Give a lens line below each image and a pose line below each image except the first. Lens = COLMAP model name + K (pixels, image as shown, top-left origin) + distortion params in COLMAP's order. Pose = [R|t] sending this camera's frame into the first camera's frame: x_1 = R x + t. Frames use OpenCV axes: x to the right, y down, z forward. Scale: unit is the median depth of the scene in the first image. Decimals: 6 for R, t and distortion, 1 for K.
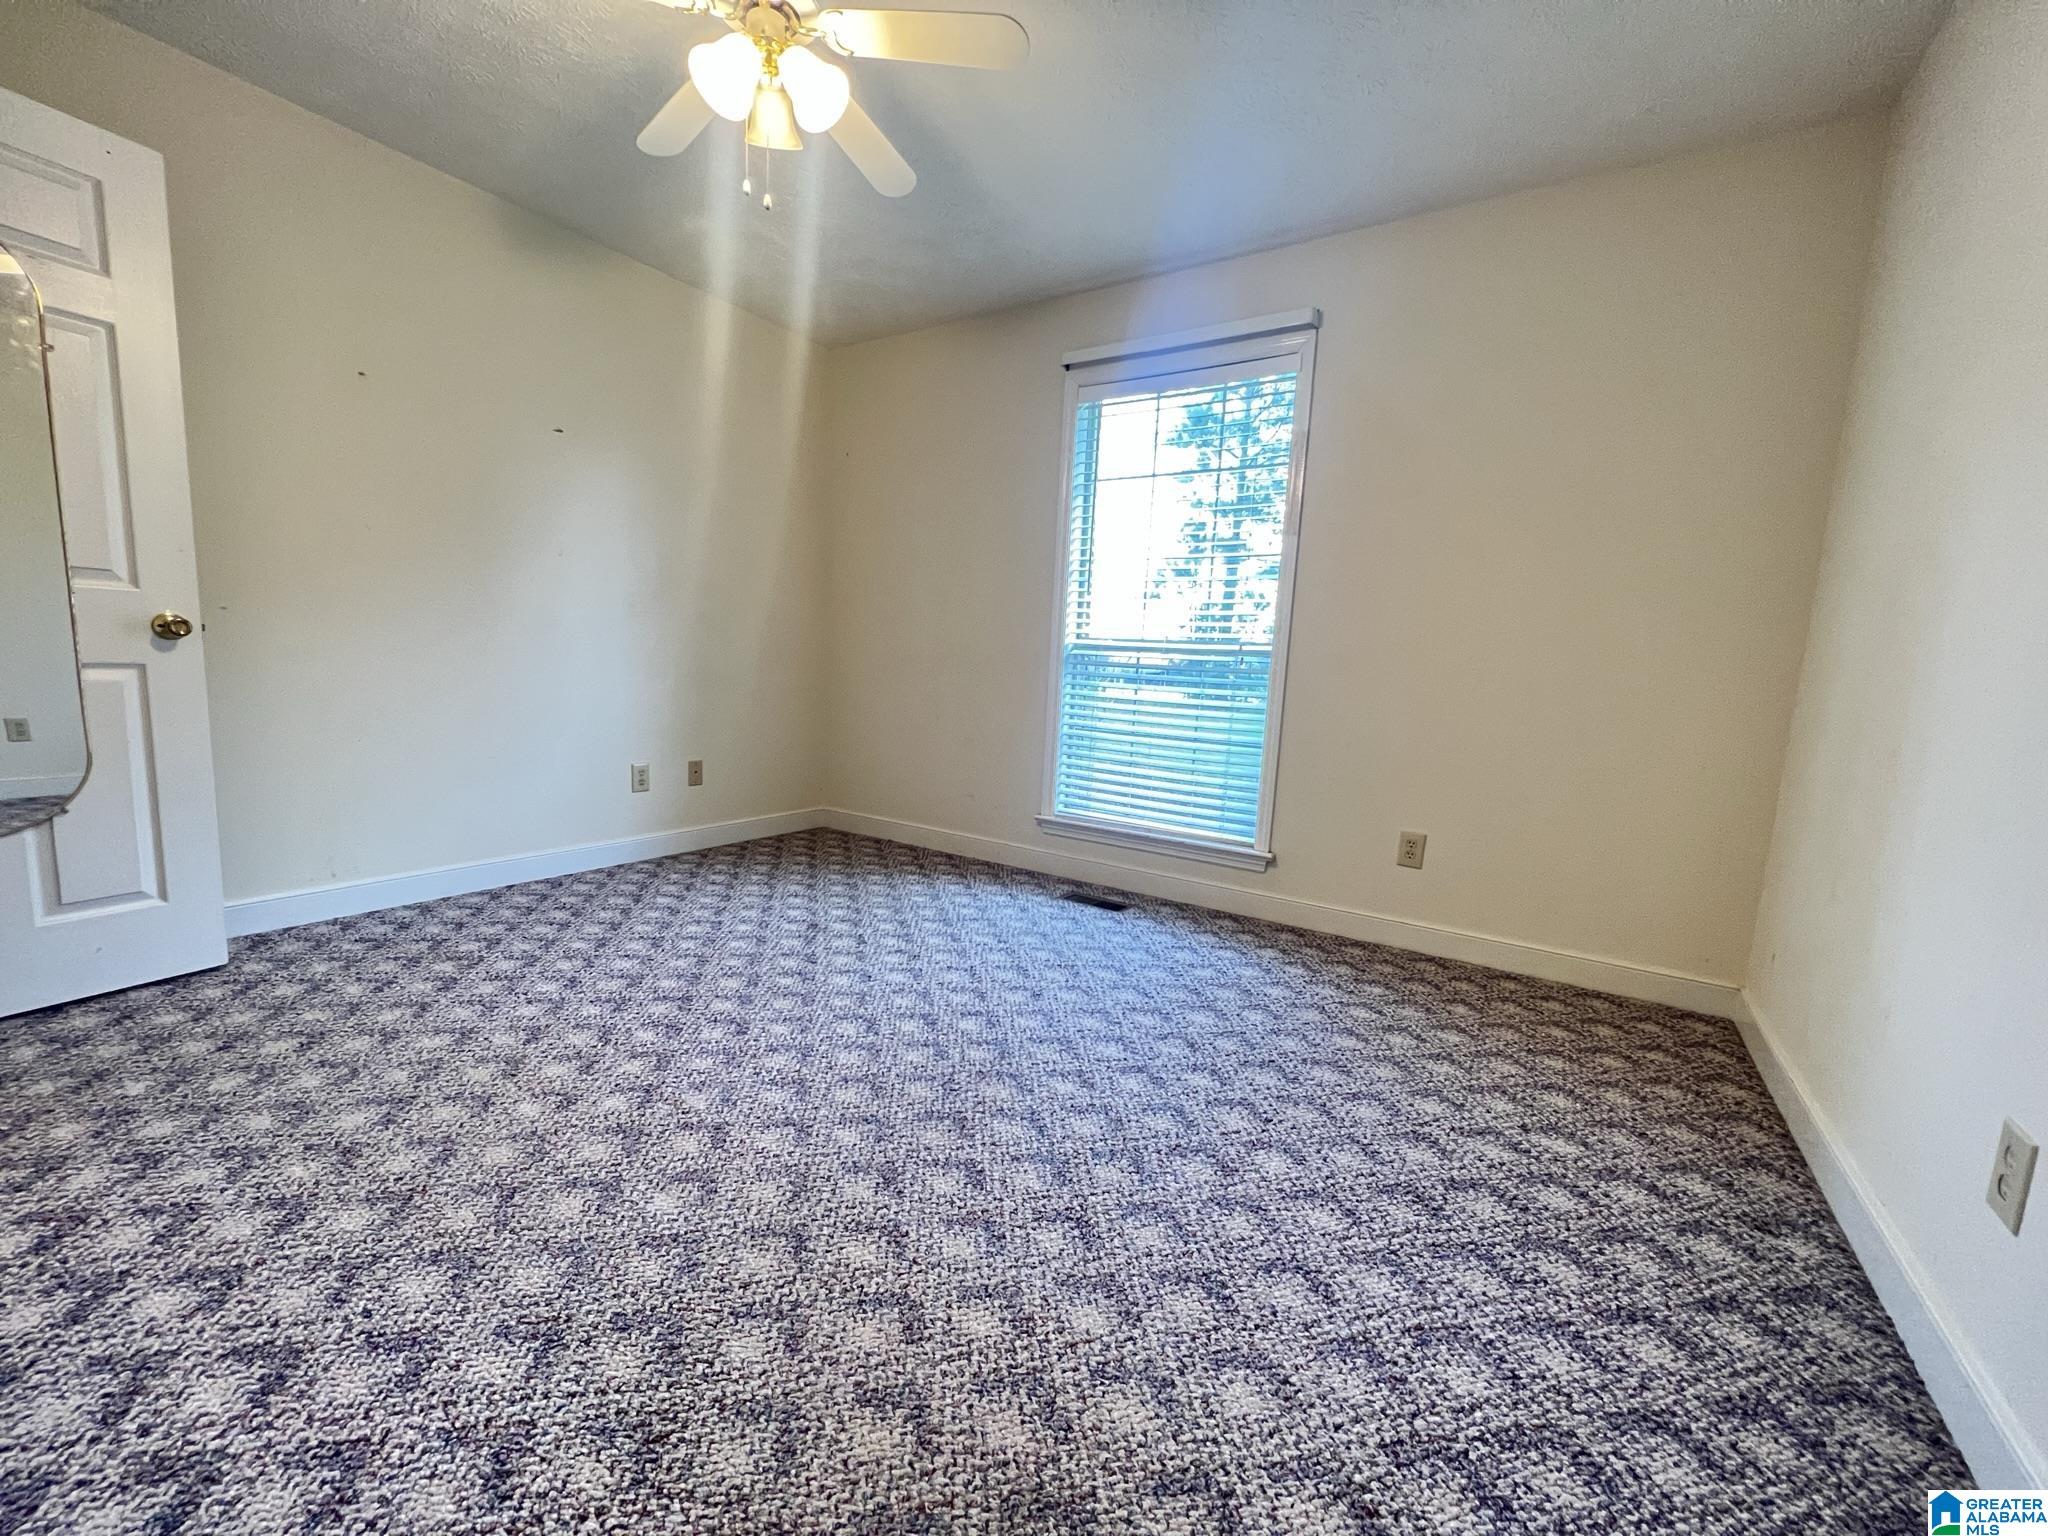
lens RADIAL K [[818.2, 0, 1020.3], [0, 818.2, 768.2], [0, 0, 1]] dist [-0.000514, 0.000845]
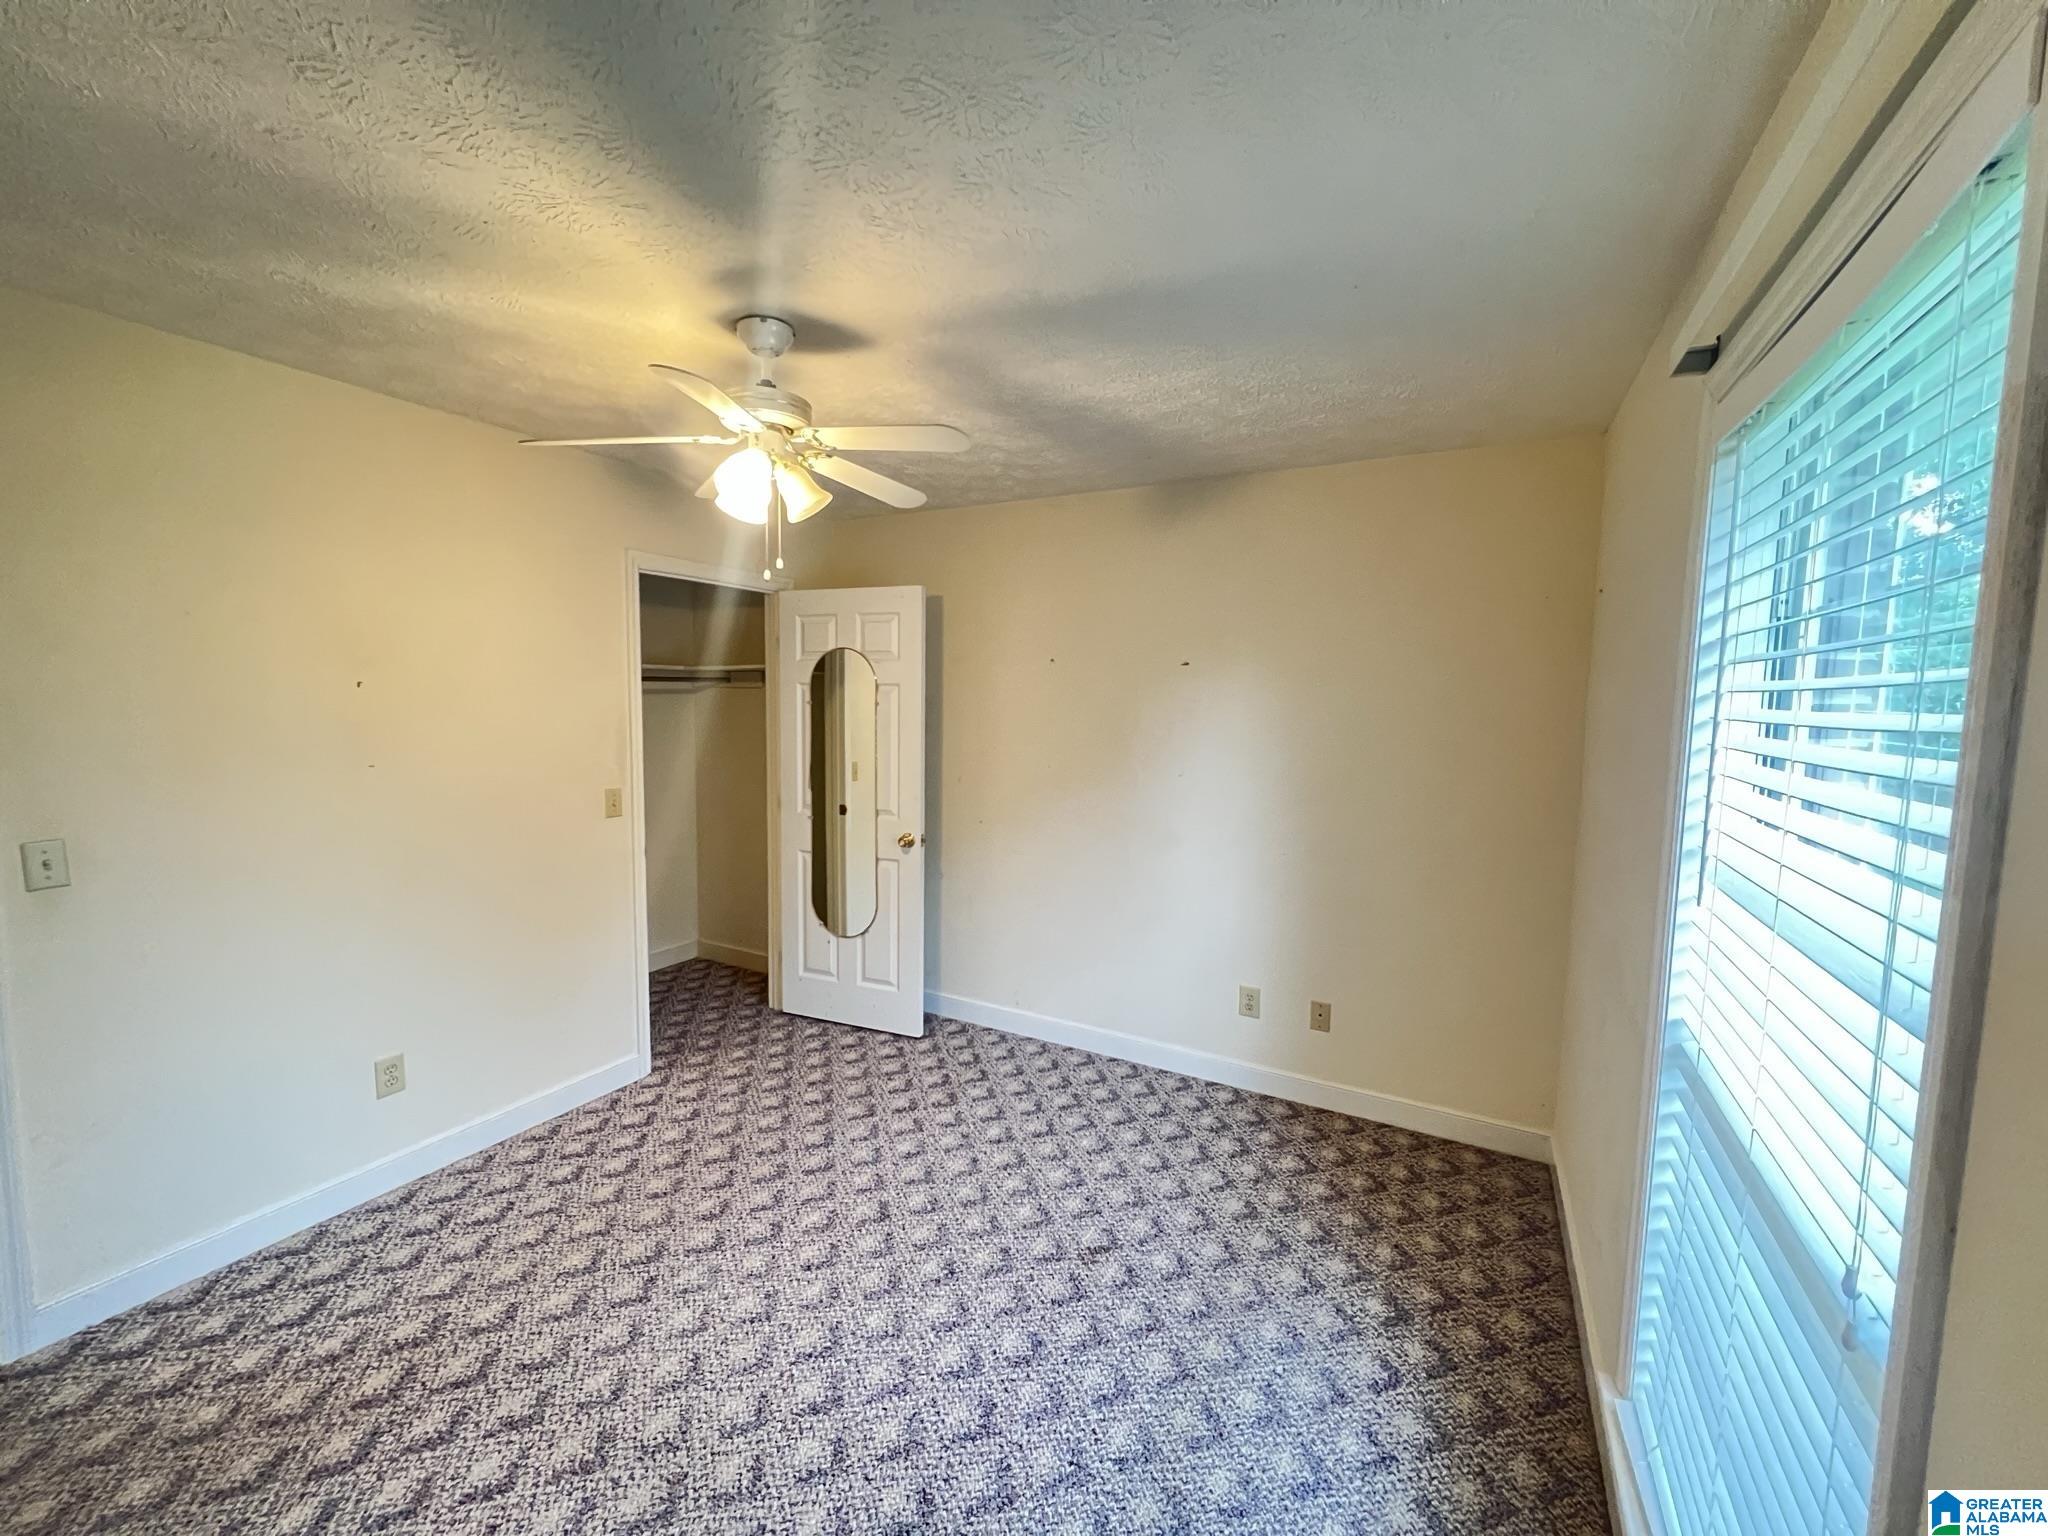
lens RADIAL K [[818.2, 0, 1022.8], [0, 818.2, 762.3], [0, 0, 1]] dist [-0.000514, 0.000845]
pose [[0.079244, 0.033284, -0.996299, 0.624065], [-0.142514, 0.989554, 0.021724, -0.344554], [0.986615, 0.140265, 0.083159, 0.885230]]
